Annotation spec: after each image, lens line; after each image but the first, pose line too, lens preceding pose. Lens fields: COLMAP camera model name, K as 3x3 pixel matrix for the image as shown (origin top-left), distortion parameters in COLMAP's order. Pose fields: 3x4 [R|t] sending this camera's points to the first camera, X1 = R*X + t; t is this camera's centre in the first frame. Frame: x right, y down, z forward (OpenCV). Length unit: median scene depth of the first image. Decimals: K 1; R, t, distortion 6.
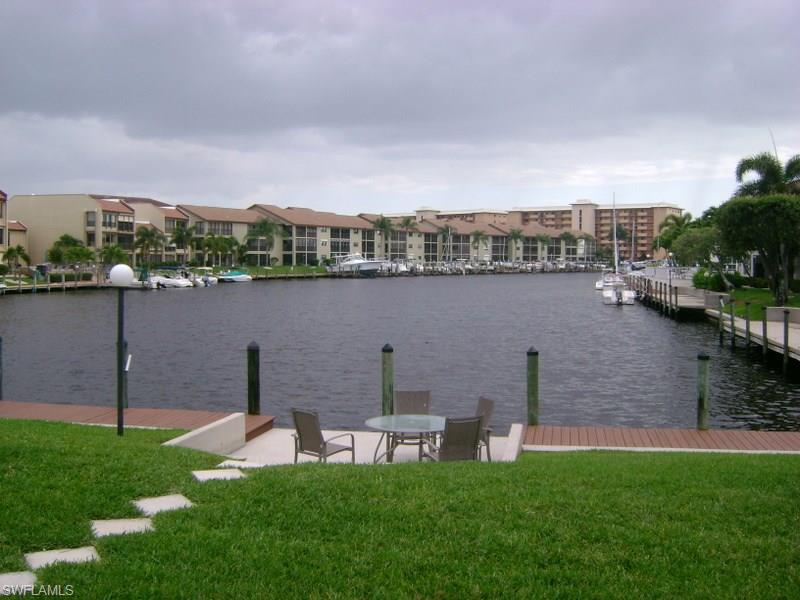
lens RADIAL K [[847.4, 0, 401.0], [0, 847.4, 299.5], [0, 0, 1]] dist [-0.124289, 0.000000]
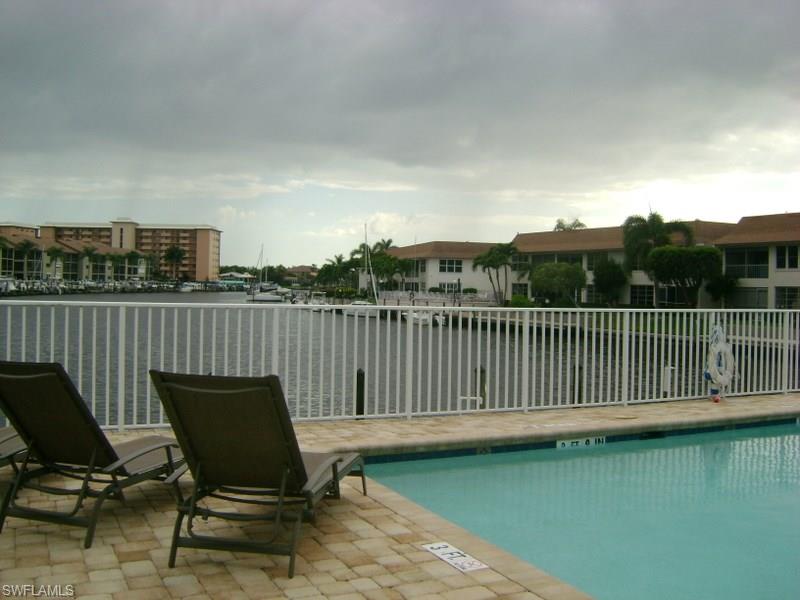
lens RADIAL K [[847.4, 0, 413.5], [0, 847.4, 290.2], [0, 0, 1]] dist [-0.124289, 0.000000]
pose [[0.796373, 0.009589, 0.604730, -0.173522], [0.010322, 0.999513, -0.029441, -0.003035], [-0.604718, 0.029688, 0.795886, 0.034042]]
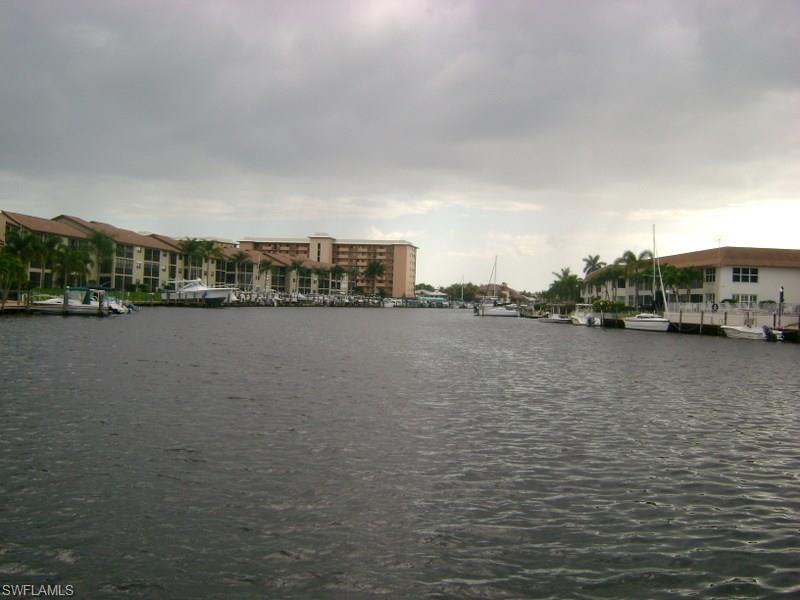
lens RADIAL K [[847.4, 0, 401.9], [0, 847.4, 295.2], [0, 0, 1]] dist [-0.124289, 0.000000]
pose [[0.904089, 0.029818, 0.426302, -0.197644], [-0.009938, 0.998760, -0.048784, 0.001759], [-0.427228, 0.039869, 0.903265, 0.118287]]
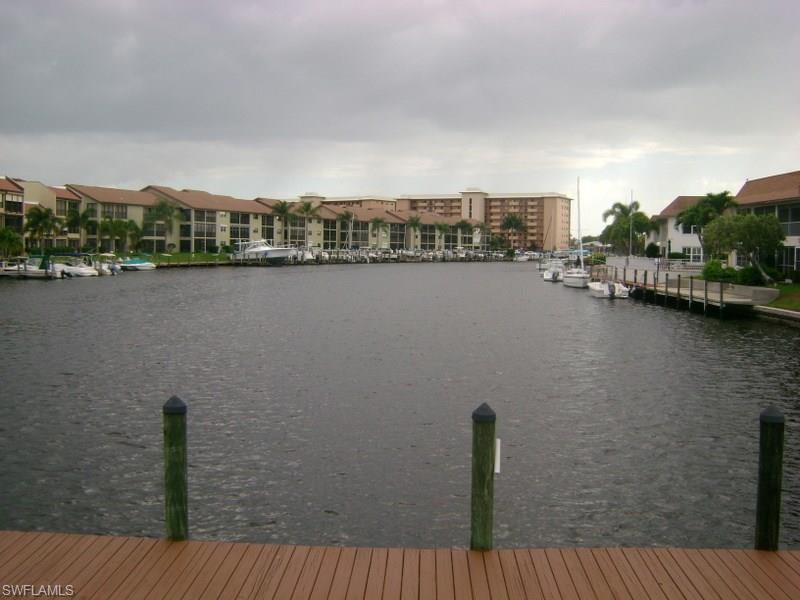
lens RADIAL K [[847.4, 0, 399.1], [0, 847.4, 296.9], [0, 0, 1]] dist [-0.124289, 0.000000]
pose [[0.987705, 0.000926, 0.156327, -0.042100], [-0.002667, 0.999937, 0.010929, -0.001841], [-0.156307, -0.011211, 0.987645, 0.049141]]
